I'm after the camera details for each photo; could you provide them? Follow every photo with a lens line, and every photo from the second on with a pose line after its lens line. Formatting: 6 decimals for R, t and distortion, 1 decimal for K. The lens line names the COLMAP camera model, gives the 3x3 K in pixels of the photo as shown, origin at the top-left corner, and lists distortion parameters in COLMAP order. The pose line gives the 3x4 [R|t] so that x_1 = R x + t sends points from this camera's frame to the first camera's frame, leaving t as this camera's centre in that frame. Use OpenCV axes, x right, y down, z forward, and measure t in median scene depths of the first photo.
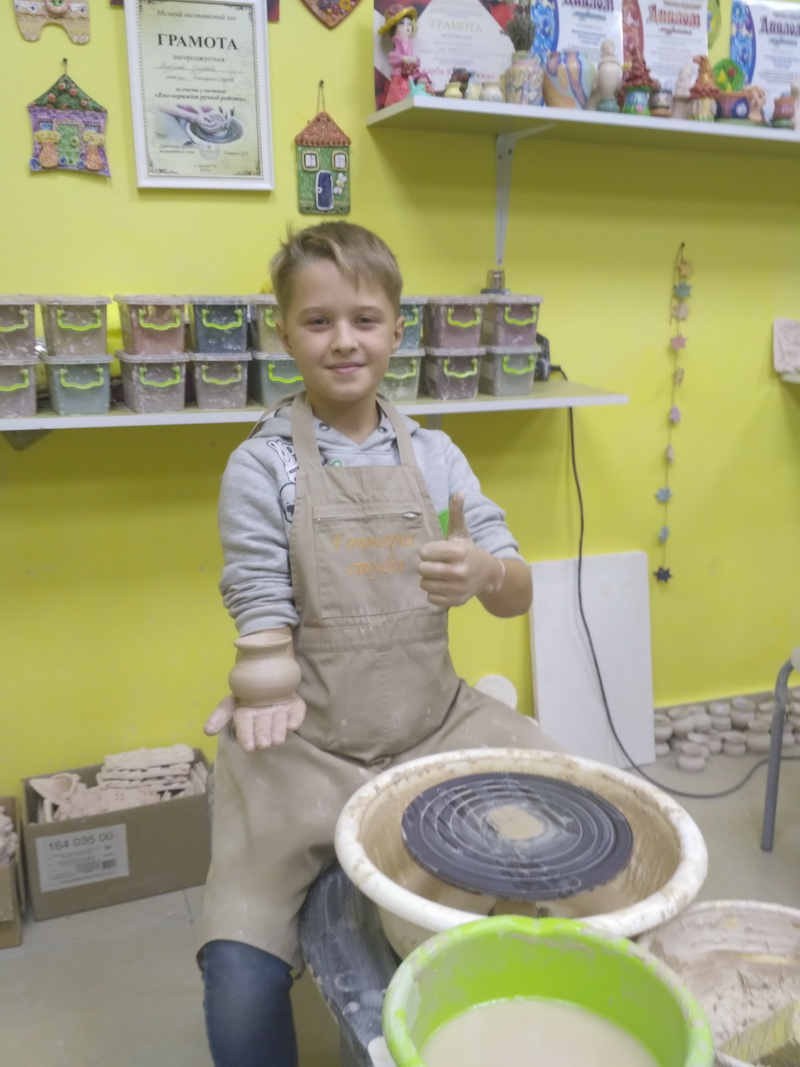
lens RADIAL K [[985.7, 0, 400.0], [0, 985.7, 533.5], [0, 0, 1]] dist [0.141364, -0.328524]
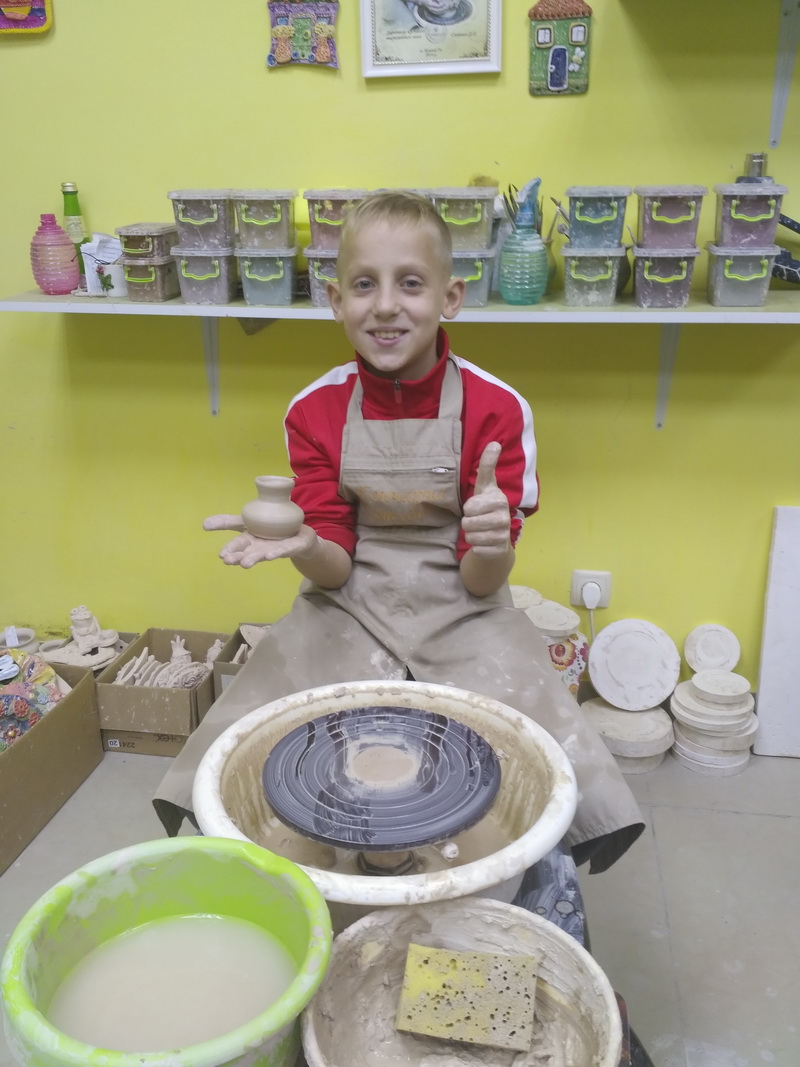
lens RADIAL K [[974.0, 0, 400.0], [0, 974.0, 533.5], [0, 0, 1]] dist [0.124353, -0.243969]
pose [[0.866575, 0.163131, -0.471631, 0.316466], [-0.110135, 0.984278, 0.138086, -0.035381], [0.486742, -0.067719, 0.870917, 0.117869]]
